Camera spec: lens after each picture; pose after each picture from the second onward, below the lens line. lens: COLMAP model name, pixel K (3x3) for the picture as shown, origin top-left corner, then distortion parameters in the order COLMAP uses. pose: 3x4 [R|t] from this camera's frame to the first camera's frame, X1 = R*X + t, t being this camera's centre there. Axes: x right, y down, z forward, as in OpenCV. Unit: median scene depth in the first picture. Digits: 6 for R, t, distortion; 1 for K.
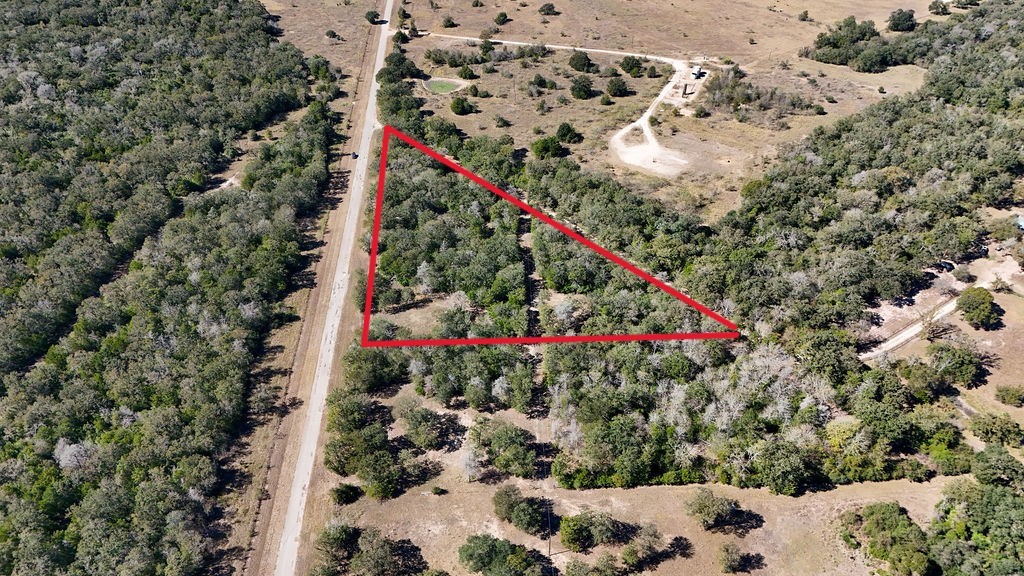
lens RADIAL K [[750.6, 0, 510.3], [0, 750.6, 288.8], [0, 0, 1]] dist [0.055338, -0.052028]
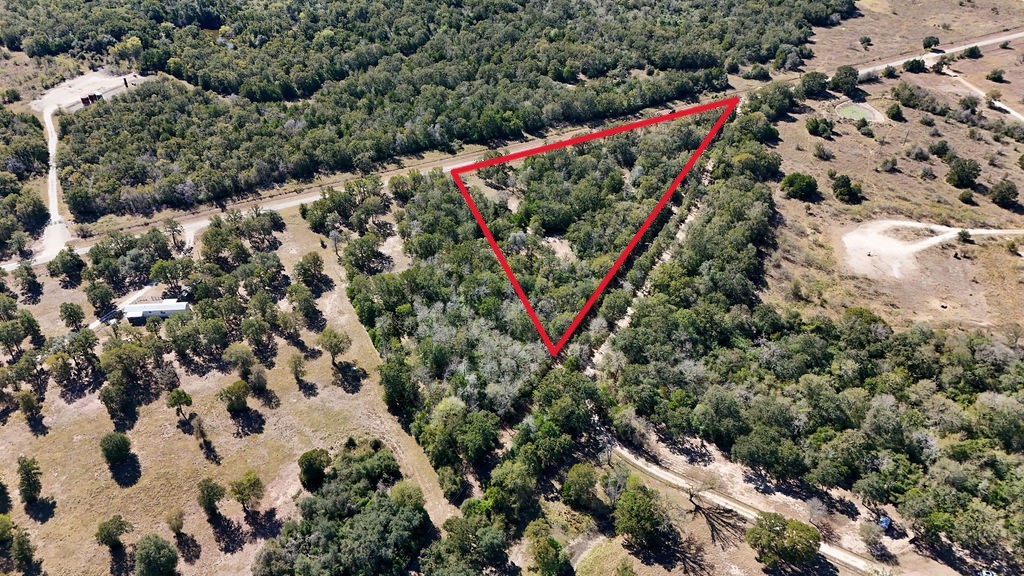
lens RADIAL K [[750.6, 0, 509.3], [0, 750.6, 292.2], [0, 0, 1]] dist [0.055338, -0.052028]
pose [[0.383014, 0.550765, -0.741592, 0.841796], [-0.552664, 0.779906, 0.293782, -0.205739], [0.740177, 0.297329, 0.603103, 0.295132]]
